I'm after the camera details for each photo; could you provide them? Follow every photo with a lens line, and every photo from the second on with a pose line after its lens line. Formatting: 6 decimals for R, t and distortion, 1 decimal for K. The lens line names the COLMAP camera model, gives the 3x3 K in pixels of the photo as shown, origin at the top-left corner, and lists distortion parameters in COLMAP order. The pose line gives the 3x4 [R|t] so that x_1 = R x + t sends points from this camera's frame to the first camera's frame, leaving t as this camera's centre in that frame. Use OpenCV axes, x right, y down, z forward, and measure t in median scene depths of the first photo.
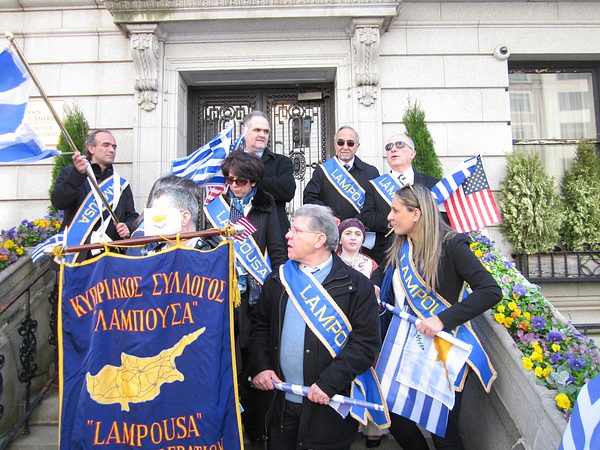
lens RADIAL K [[487.2, 0, 300.0], [0, 487.2, 225.0], [0, 0, 1]] dist [-0.060564, 0.007890]
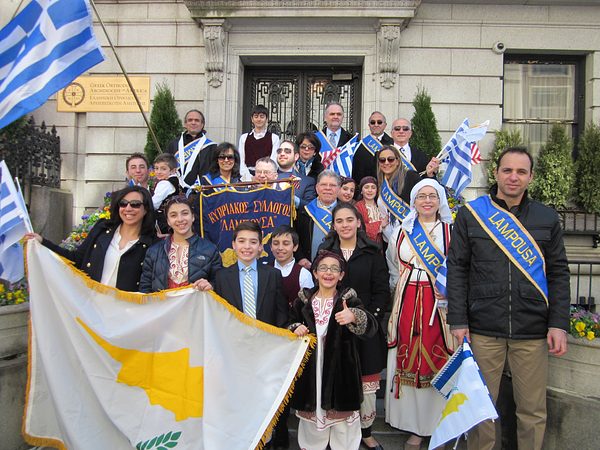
lens RADIAL K [[487.2, 0, 300.0], [0, 487.2, 225.0], [0, 0, 1]] dist [-0.060564, 0.007890]
pose [[0.997641, 0.042834, -0.053639, -0.005732], [-0.038066, 0.995484, 0.086963, 0.007409], [0.057121, -0.084716, 0.994766, -0.300969]]
